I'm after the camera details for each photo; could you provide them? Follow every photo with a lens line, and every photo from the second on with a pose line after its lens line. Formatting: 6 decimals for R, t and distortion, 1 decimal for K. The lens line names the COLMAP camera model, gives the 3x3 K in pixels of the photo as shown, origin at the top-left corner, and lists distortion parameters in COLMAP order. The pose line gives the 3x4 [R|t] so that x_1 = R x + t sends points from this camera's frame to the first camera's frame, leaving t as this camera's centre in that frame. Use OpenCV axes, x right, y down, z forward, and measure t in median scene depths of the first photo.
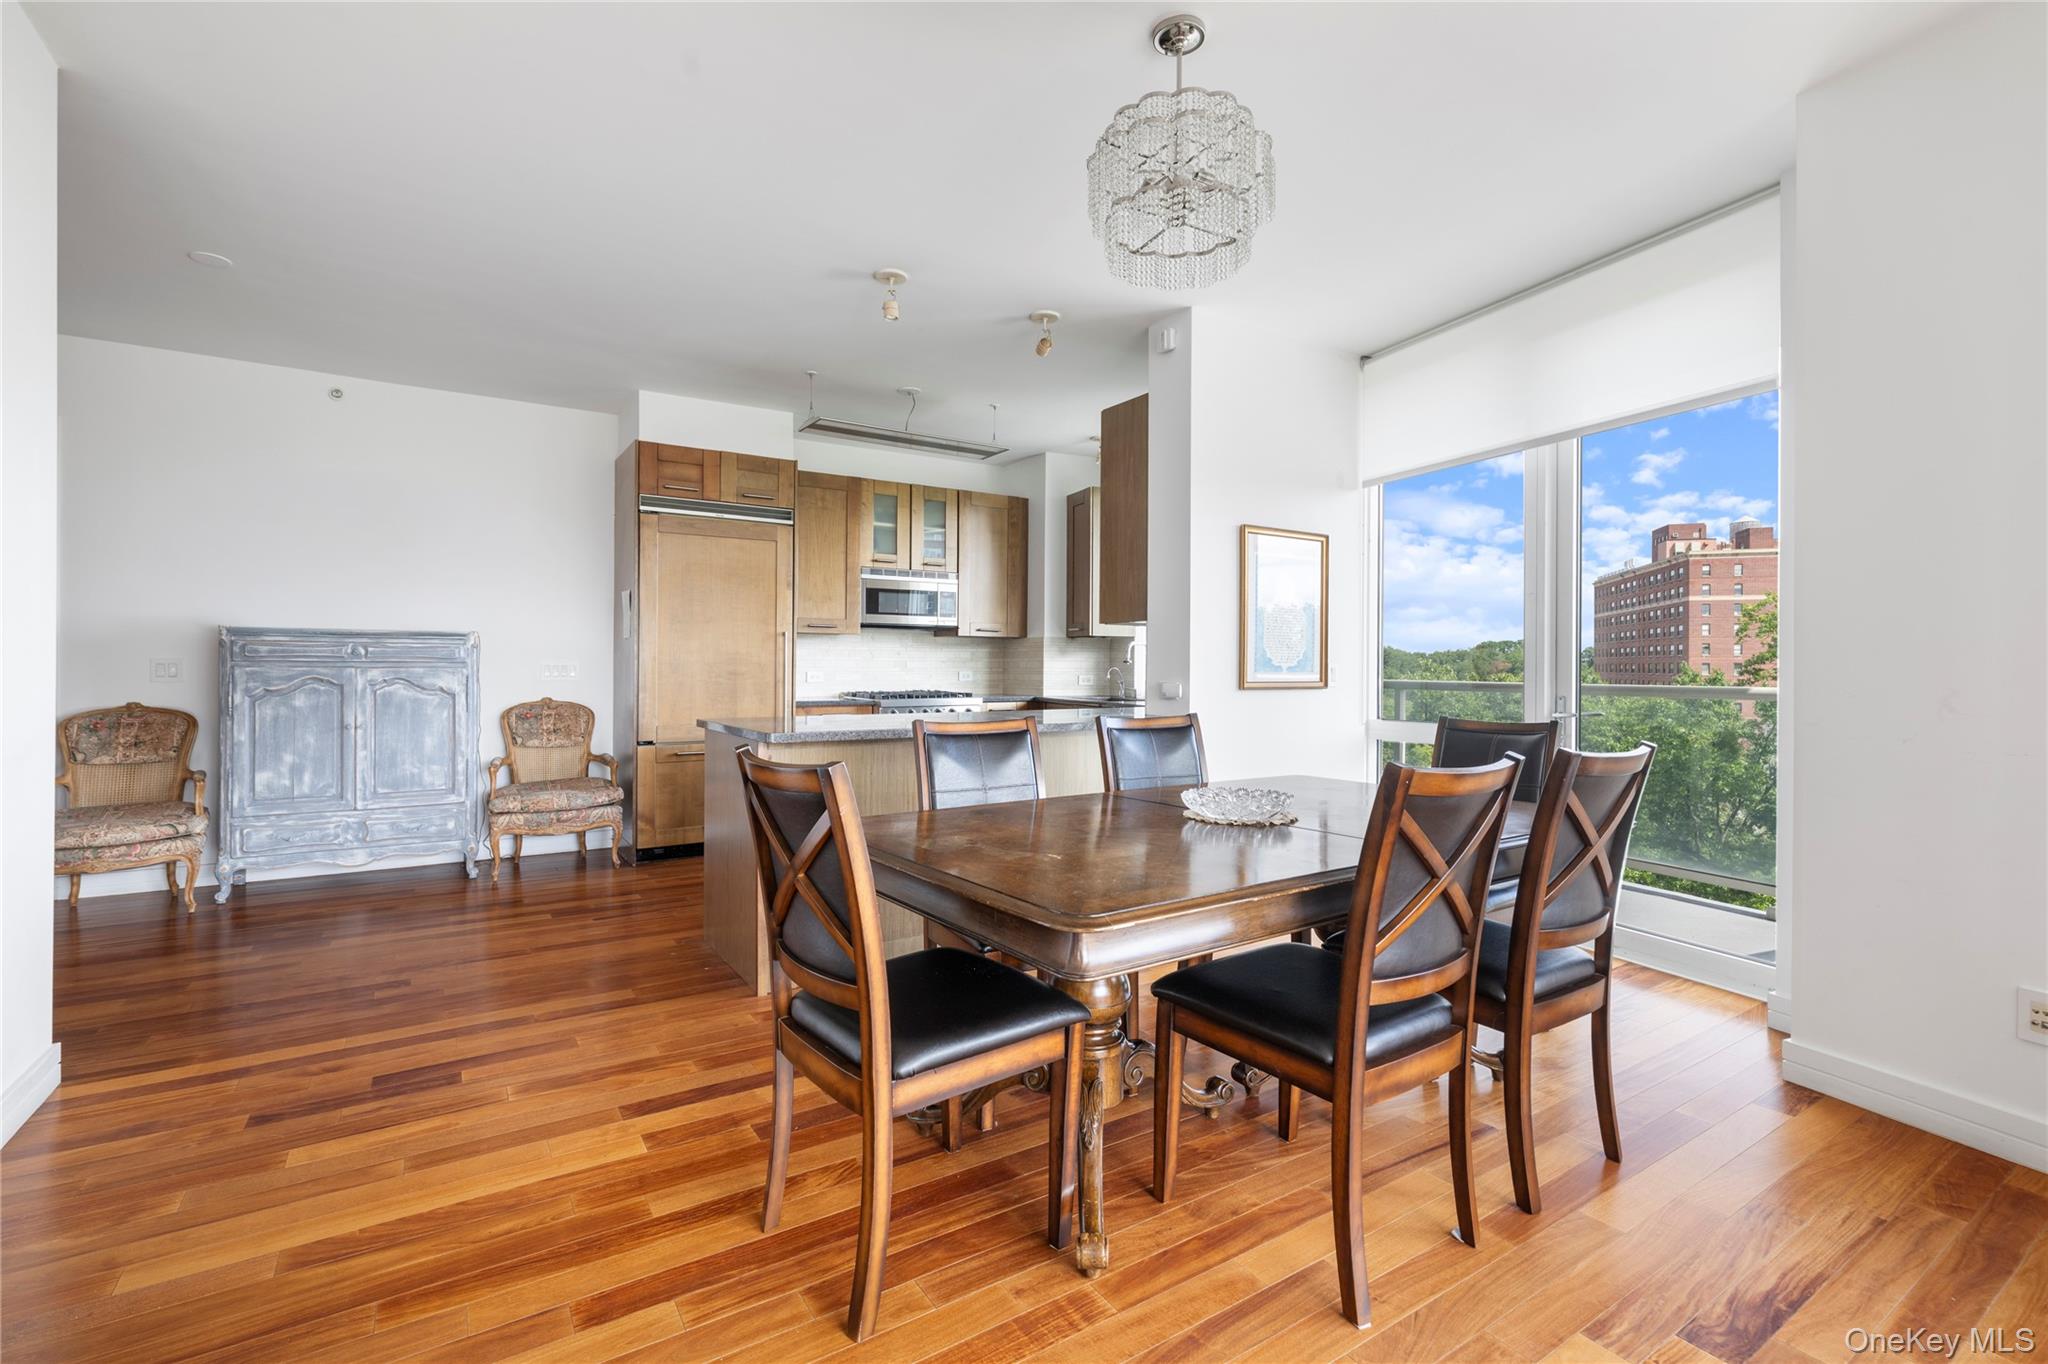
lens RADIAL K [[922.5, 0, 1020.7], [0, 922.5, 664.0], [0, 0, 1]] dist [-0.000844, -0.000158]
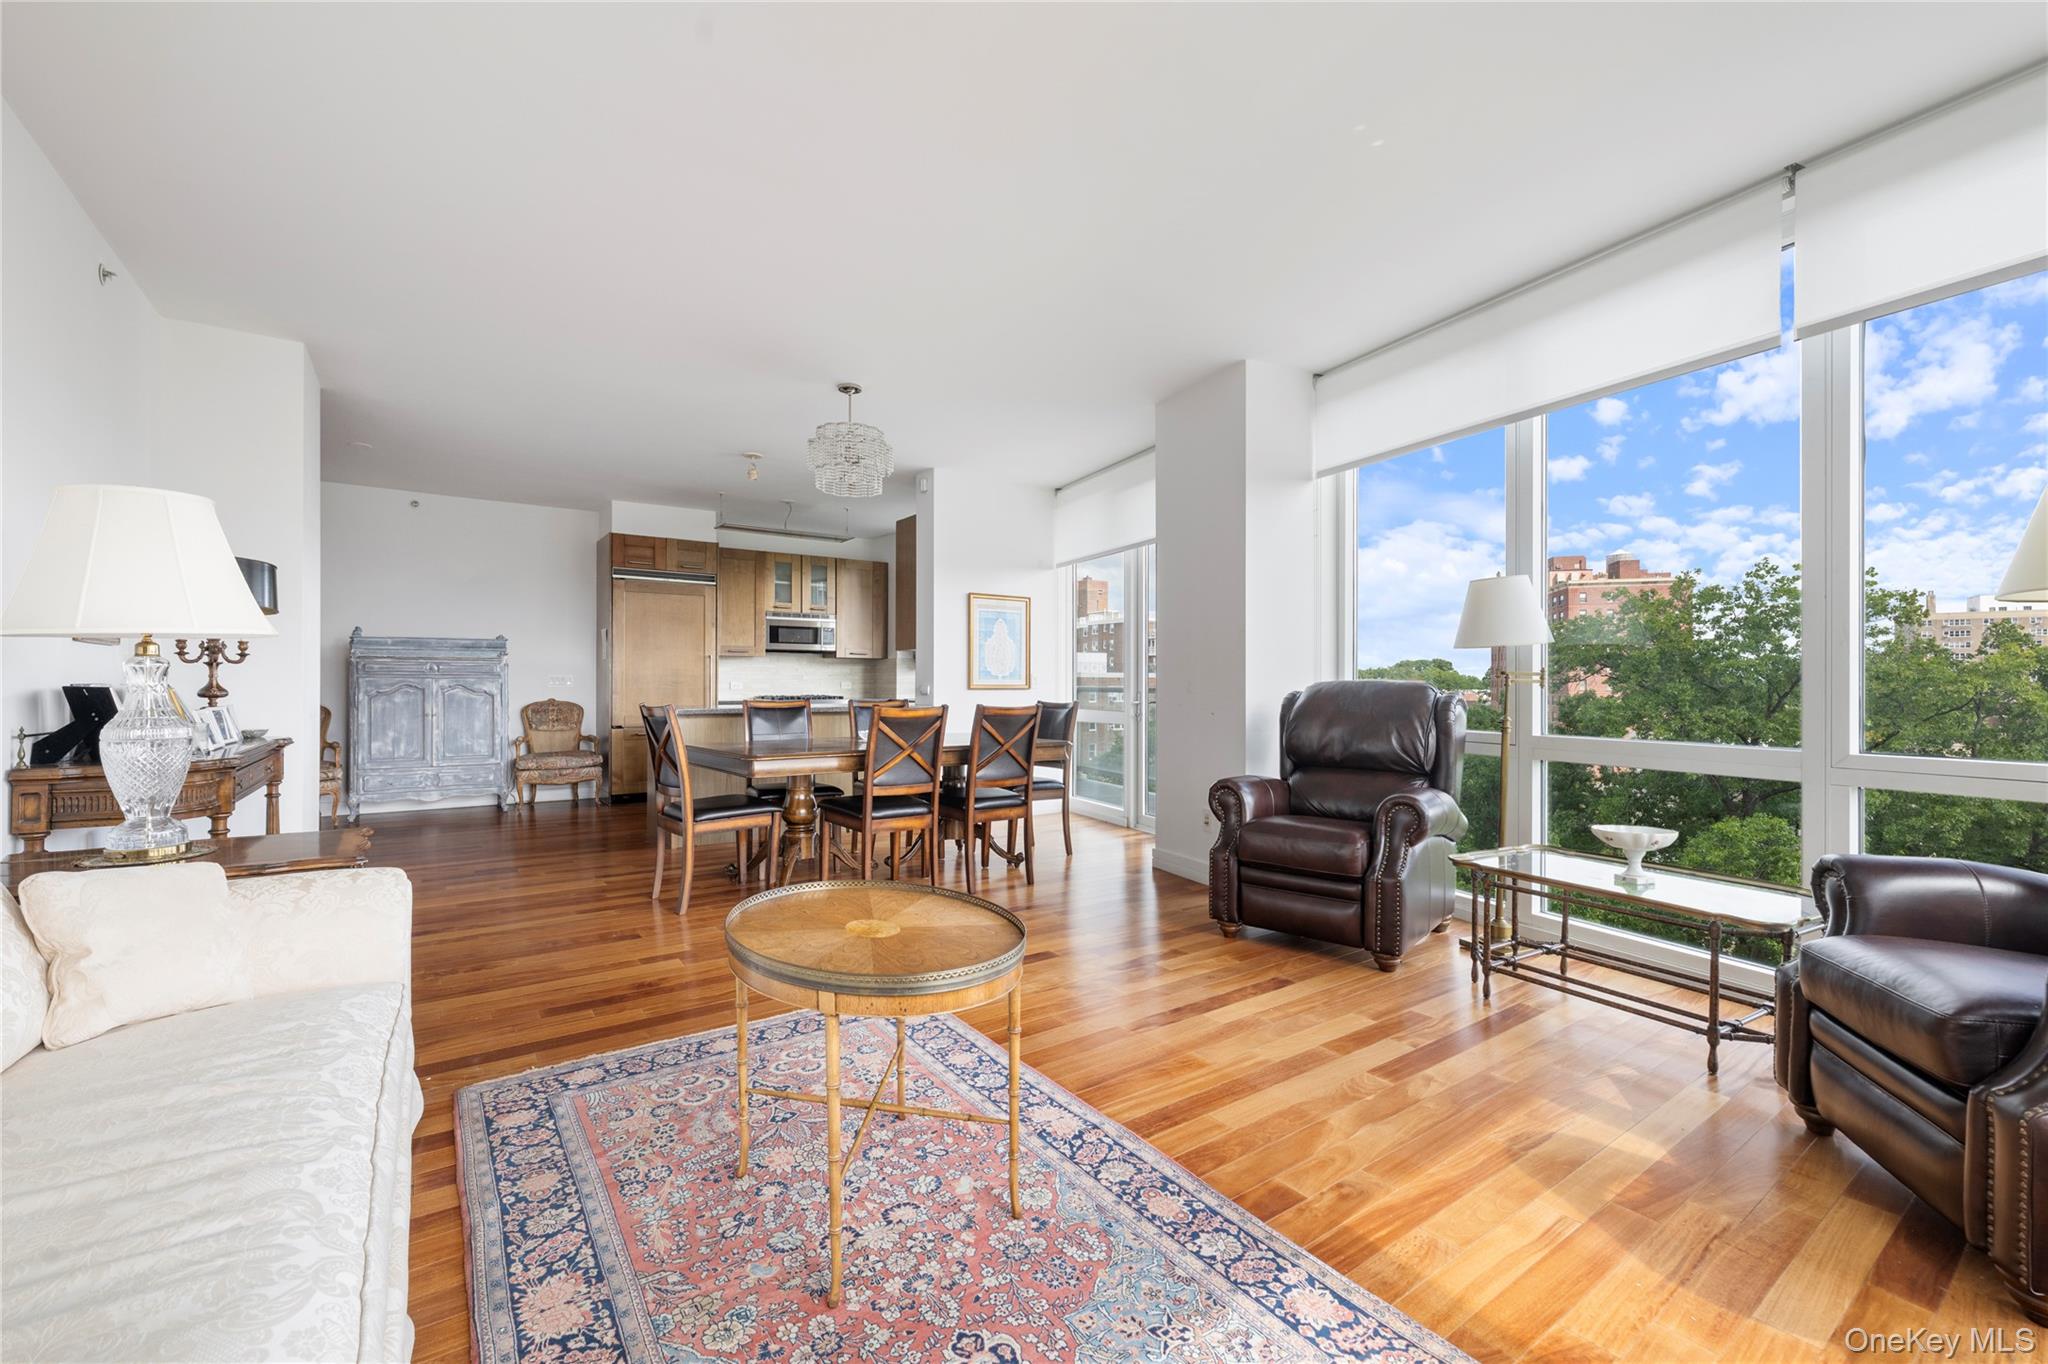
lens RADIAL K [[849.8, 0, 1016.2], [0, 849.8, 684.3], [0, 0, 1]] dist [-0.000003, 0.000185]
pose [[0.999247, -0.002217, 0.038725, 0.215574], [0.002108, 0.999994, 0.002877, 0.011249], [-0.038731, -0.002794, 0.999246, -0.468200]]
